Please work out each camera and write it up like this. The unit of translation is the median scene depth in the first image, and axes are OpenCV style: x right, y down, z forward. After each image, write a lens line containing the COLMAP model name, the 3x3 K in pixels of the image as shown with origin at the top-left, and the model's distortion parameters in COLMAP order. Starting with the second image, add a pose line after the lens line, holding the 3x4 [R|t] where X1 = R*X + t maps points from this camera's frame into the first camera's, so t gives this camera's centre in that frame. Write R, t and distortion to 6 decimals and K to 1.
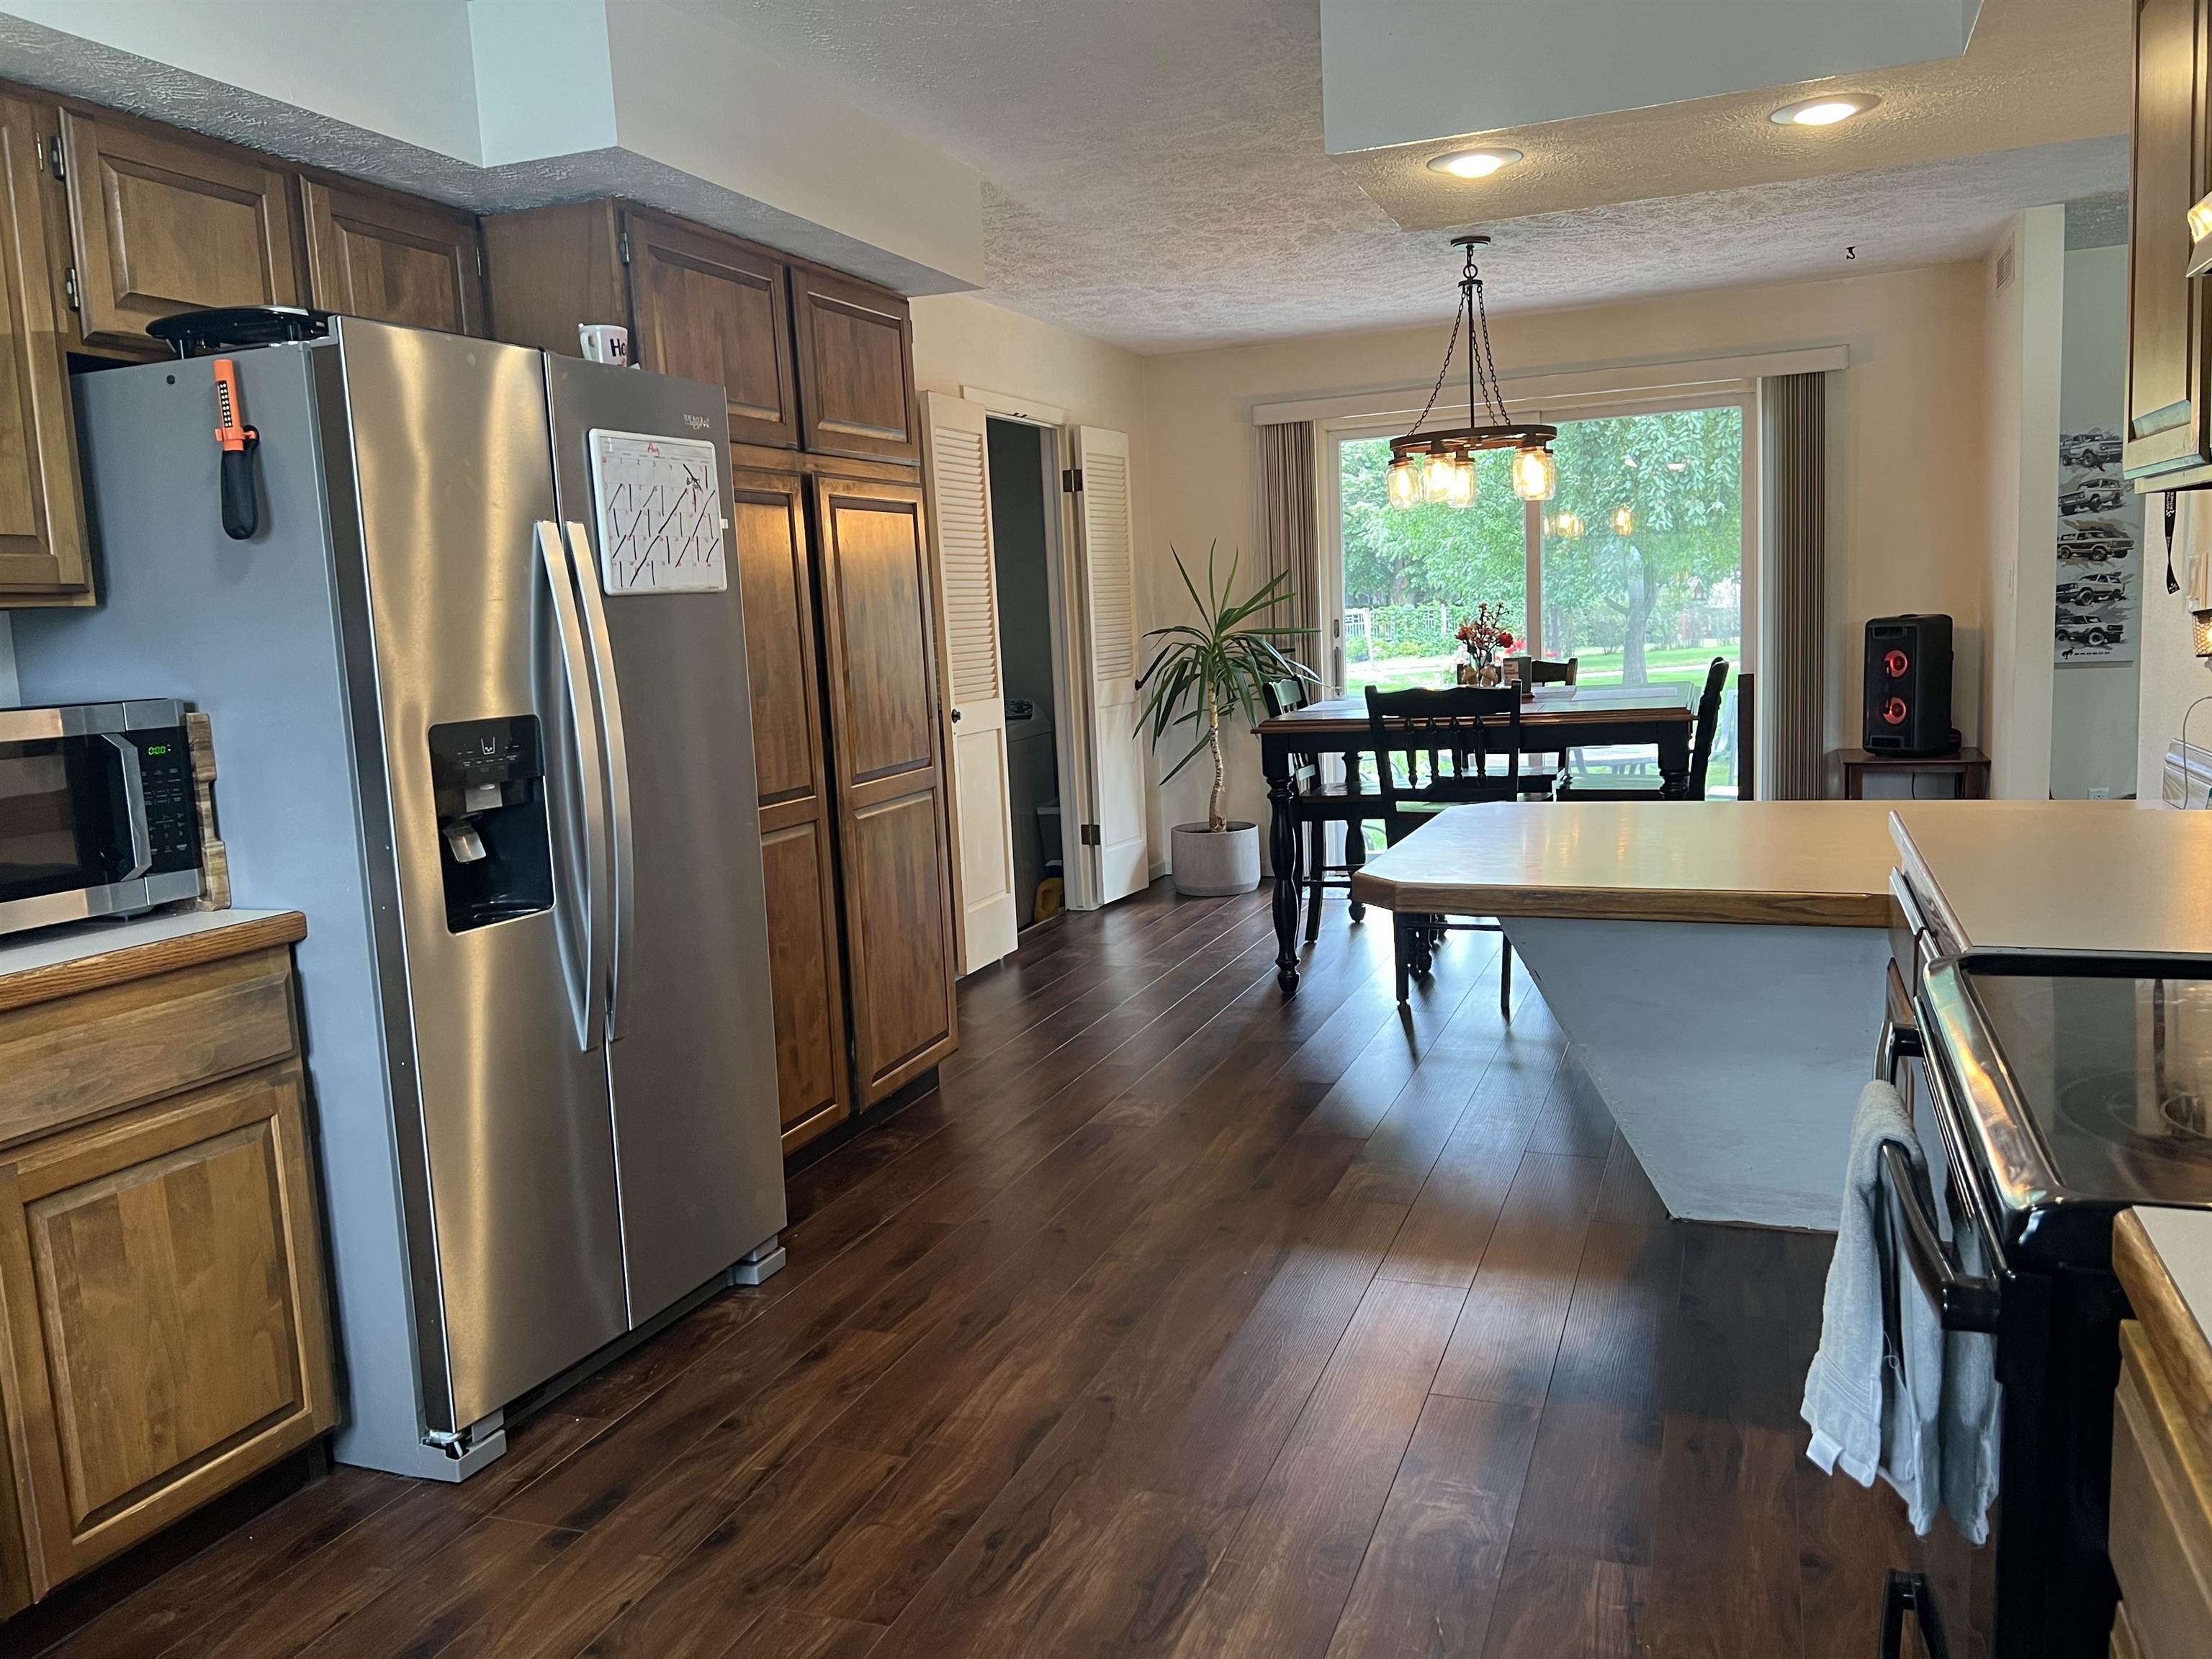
lens RADIAL K [[1653.8, 0, 1106.0], [0, 1653.8, 829.5], [0, 0, 1]] dist [0.087236, -0.116321]
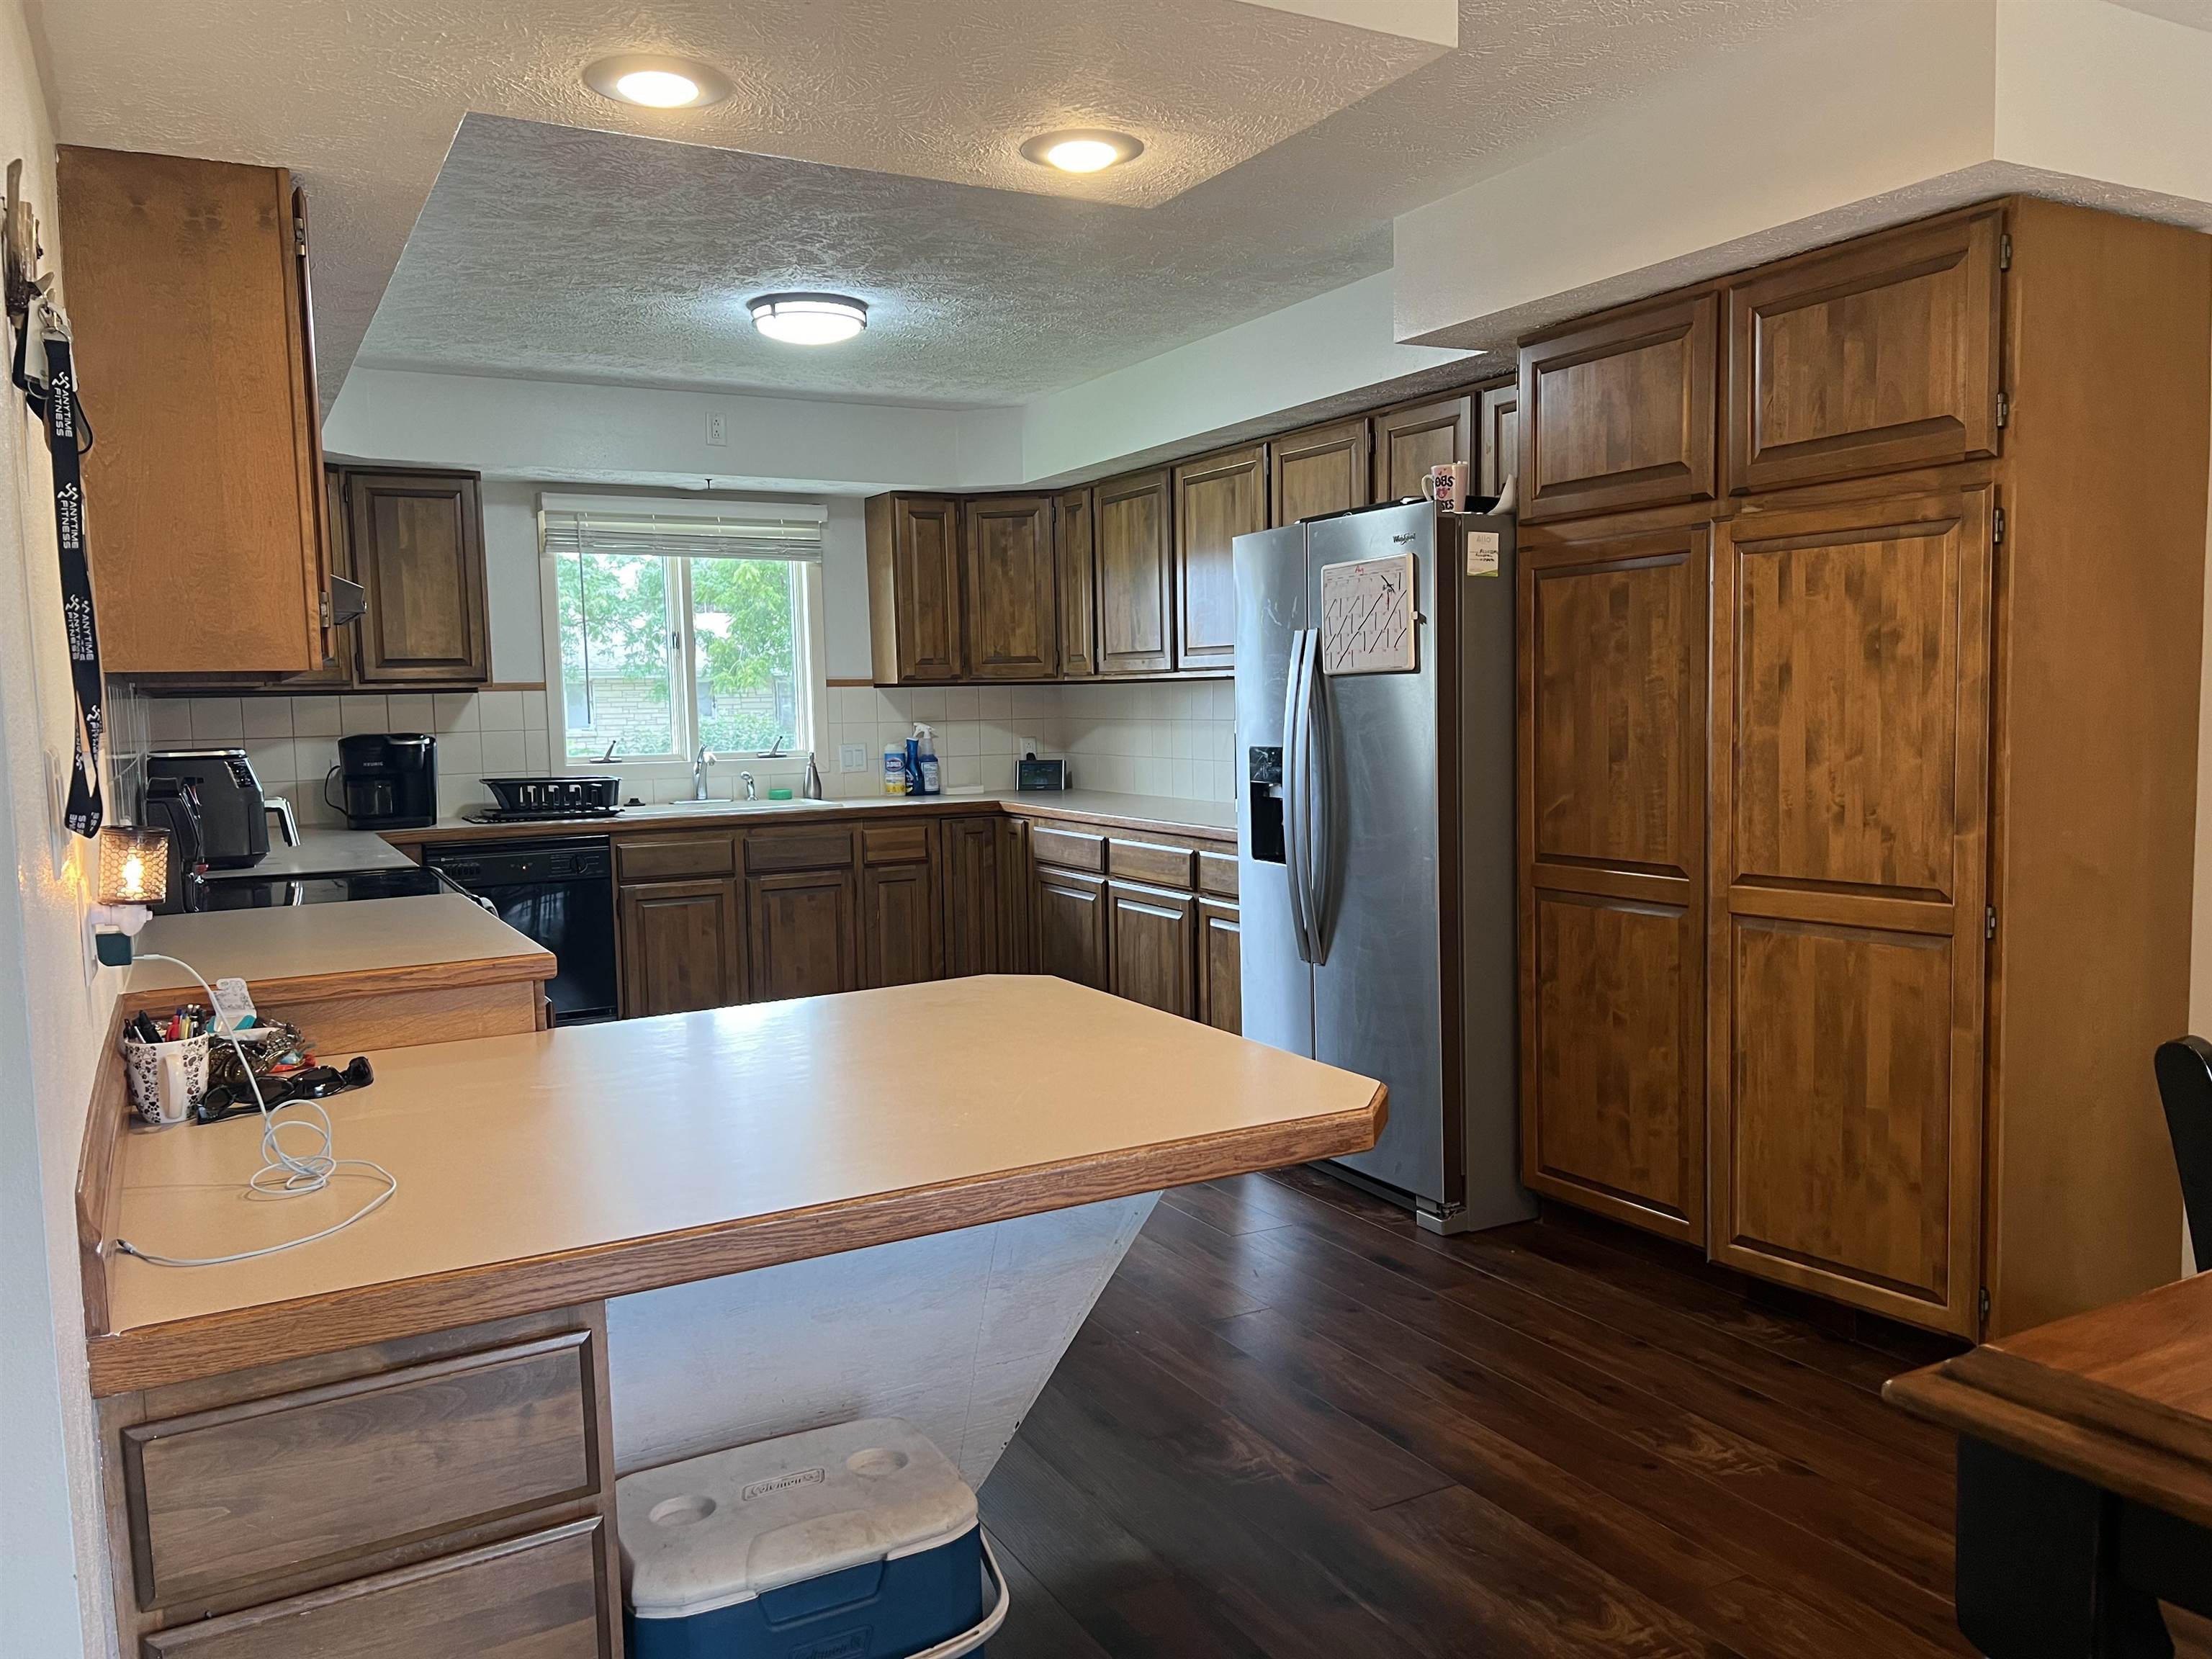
lens RADIAL K [[1636.4, 0, 1117.8], [0, 1636.4, 837.5], [0, 0, 1]] dist [0.084343, -0.103779]
pose [[-0.636402, 0.132512, -0.759890, 1.166226], [-0.044701, 0.977142, 0.207834, -0.357953], [0.770061, 0.166234, -0.615932, 2.164040]]
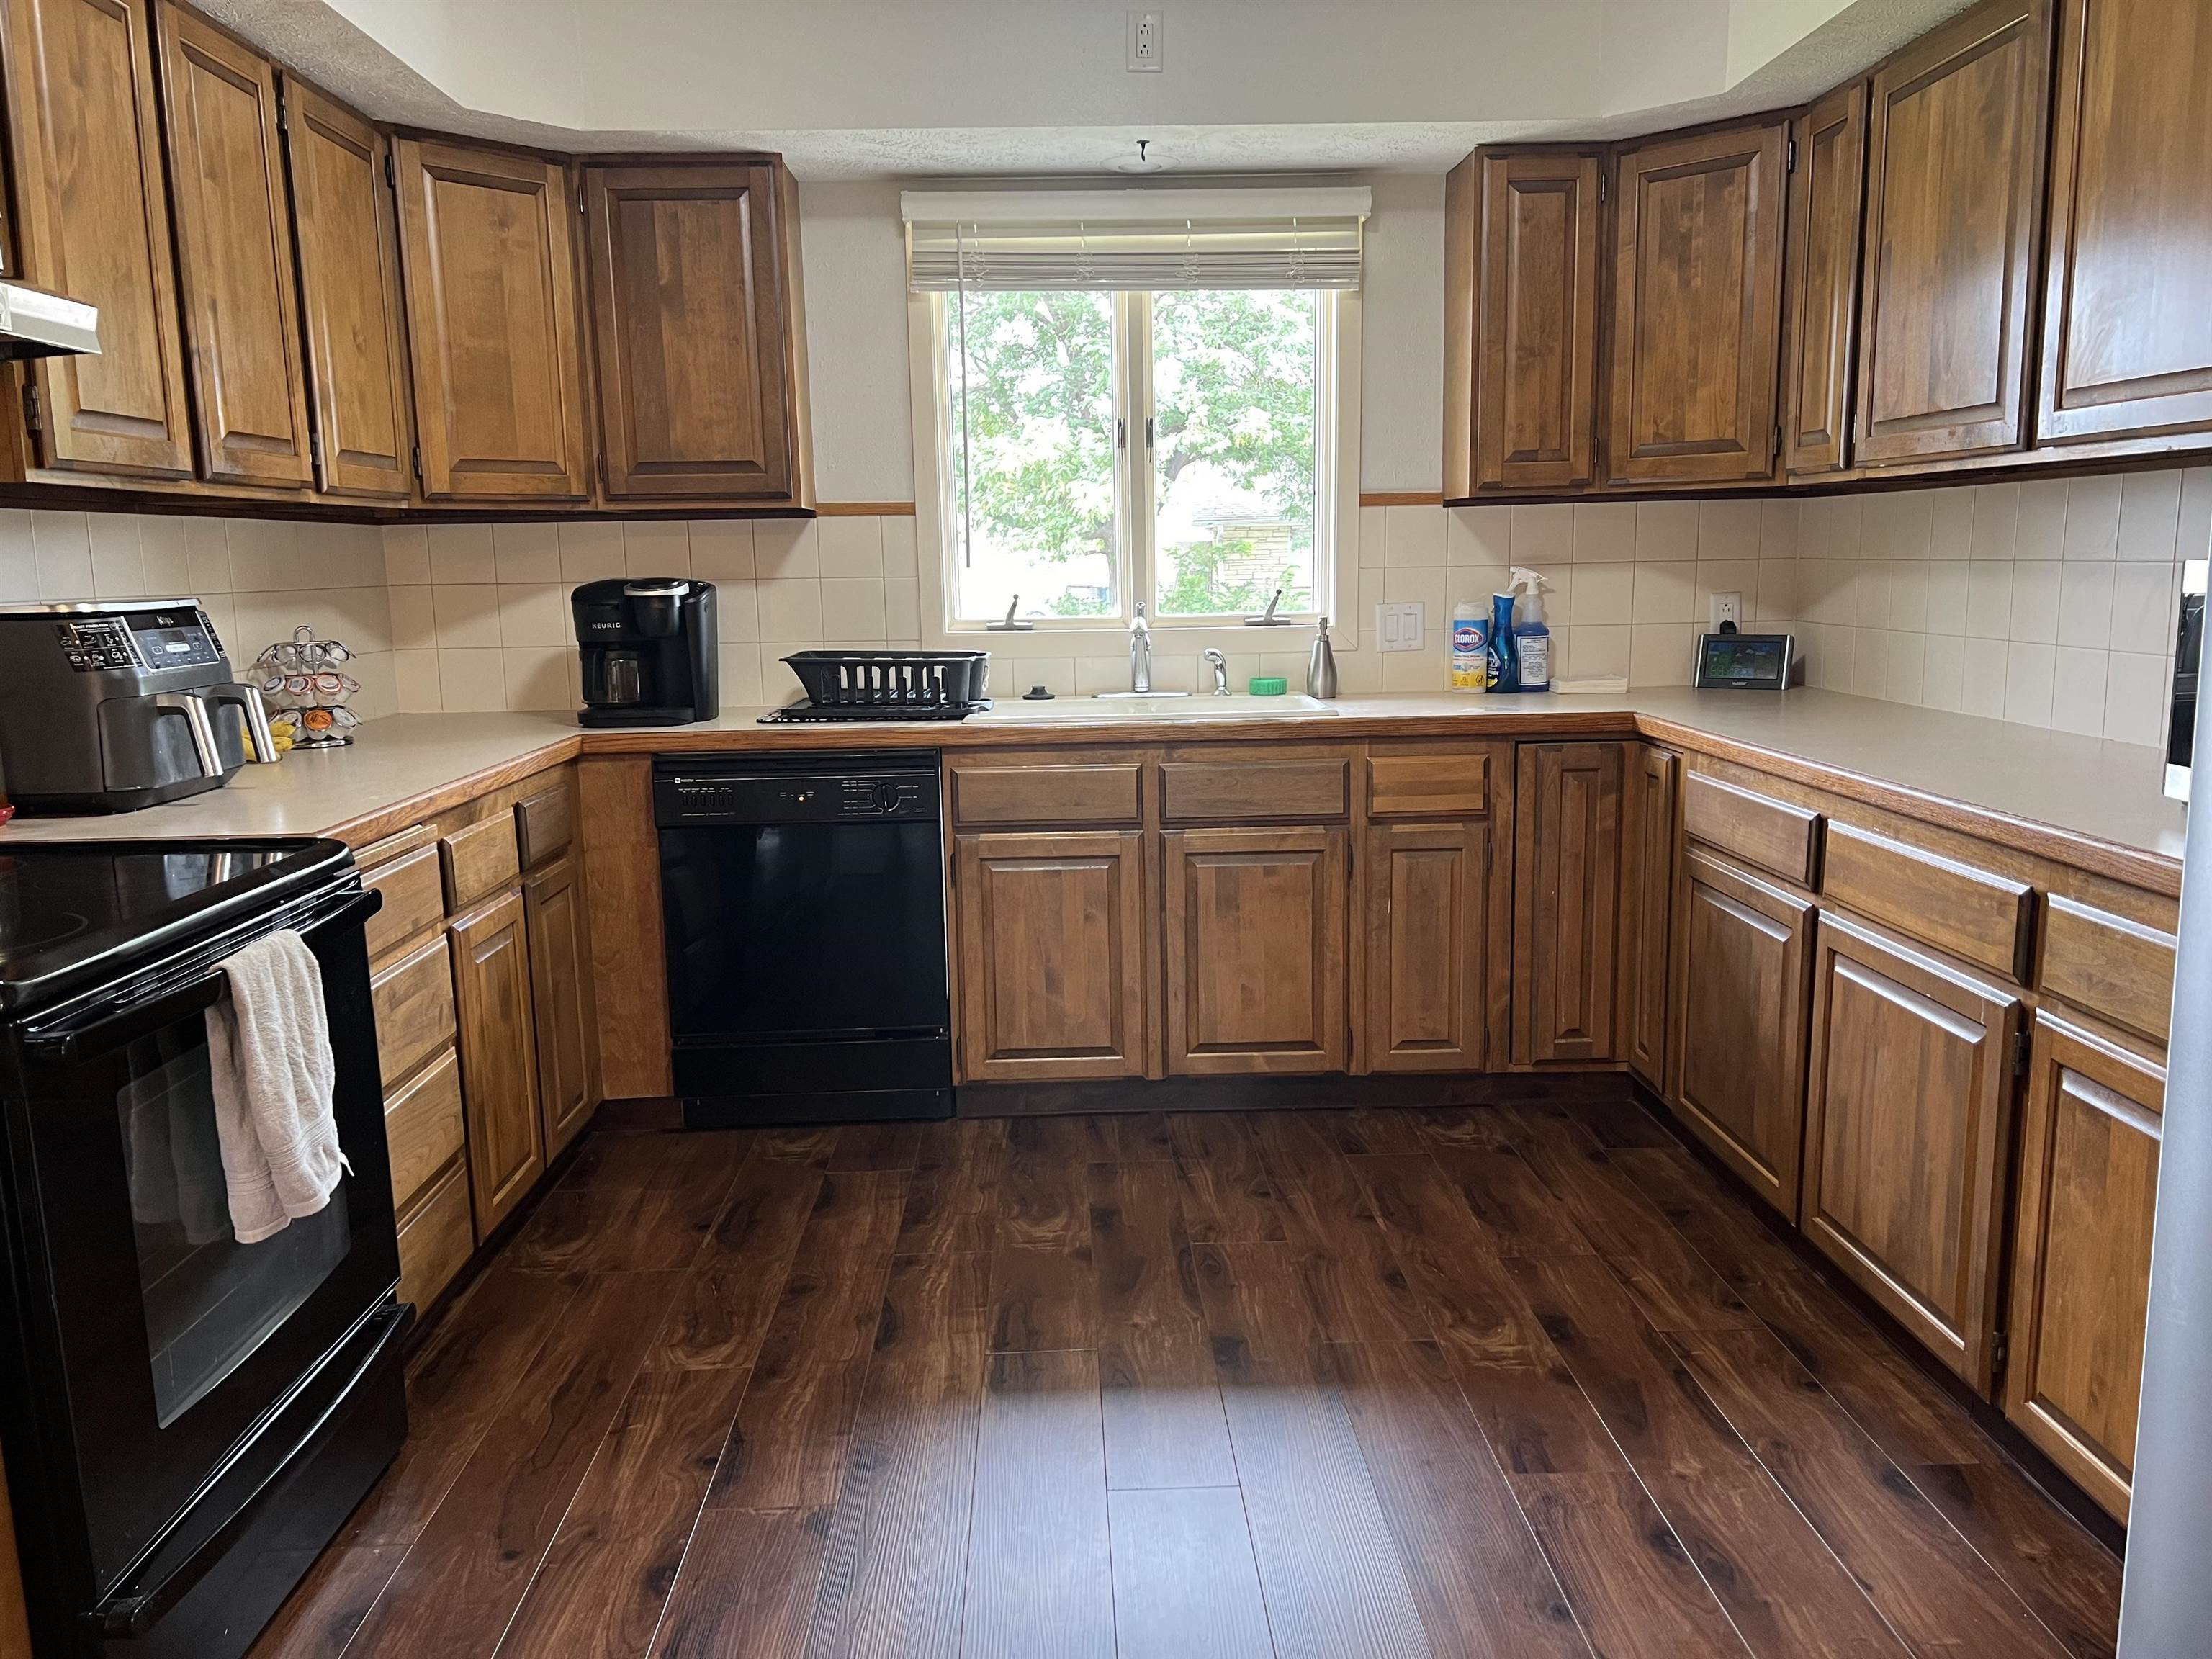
lens RADIAL K [[1658.2, 0, 1115.4], [0, 1658.2, 820.4], [0, 0, 1]] dist [0.105772, -0.111780]
pose [[-0.915725, 0.131422, -0.379706, 0.202321], [0.016040, 0.956201, 0.292272, -0.194010], [0.401486, 0.261550, -0.877724, 1.467486]]
